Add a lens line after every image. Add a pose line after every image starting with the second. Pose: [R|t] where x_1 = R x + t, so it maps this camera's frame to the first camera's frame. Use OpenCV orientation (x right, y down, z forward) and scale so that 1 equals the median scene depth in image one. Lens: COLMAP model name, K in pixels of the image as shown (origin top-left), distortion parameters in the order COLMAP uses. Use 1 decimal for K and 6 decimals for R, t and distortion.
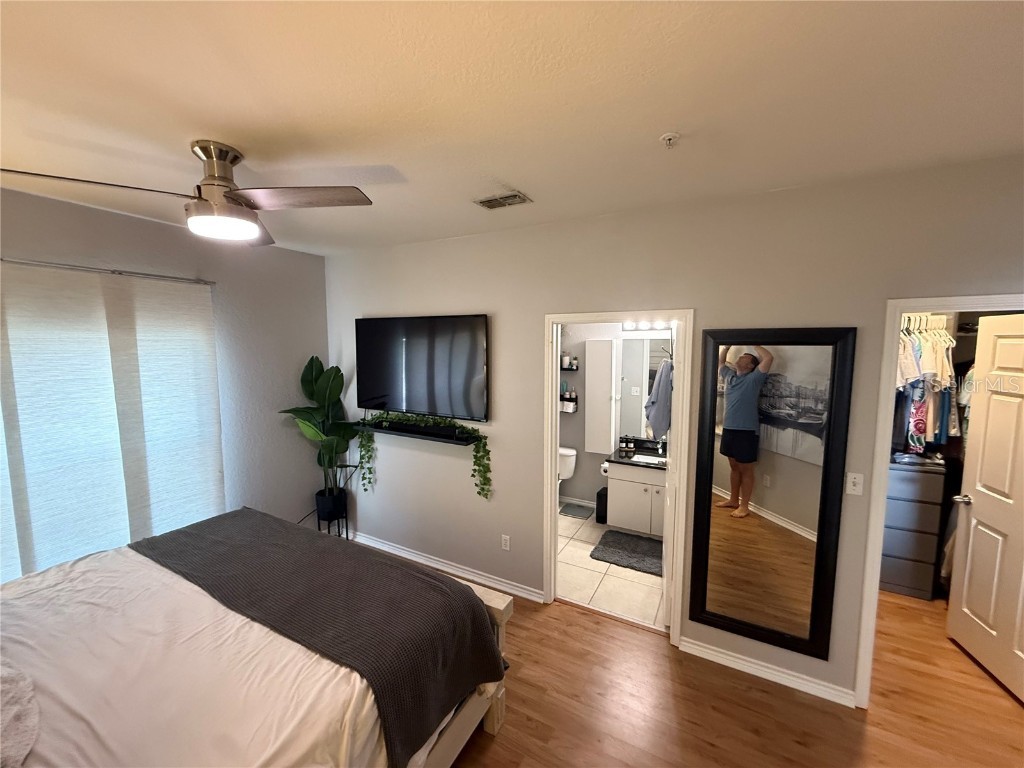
lens RADIAL K [[407.5, 0, 507.9], [0, 407.5, 383.7], [0, 0, 1]] dist [-0.003110, 0.001228]
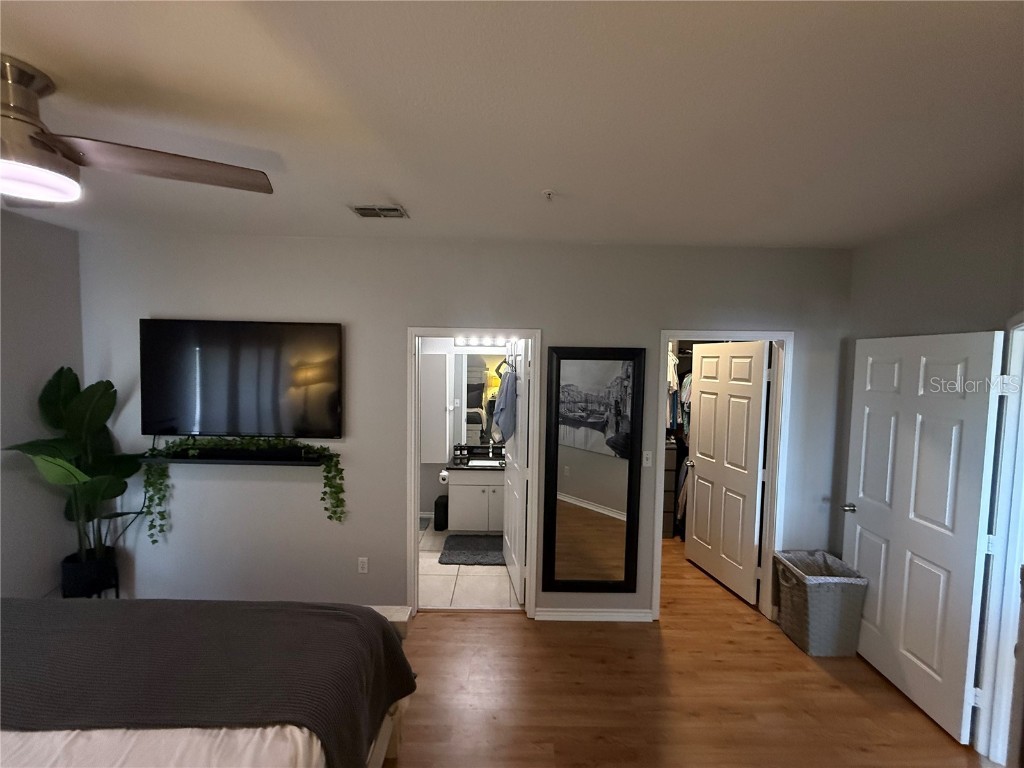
lens RADIAL K [[407.5, 0, 509.0], [0, 407.5, 383.4], [0, 0, 1]] dist [-0.003110, 0.001228]
pose [[0.872791, -0.011581, 0.487956, -0.177992], [0.031147, 0.999002, -0.032001, 0.010832], [-0.487099, 0.043129, 0.872281, -0.006376]]
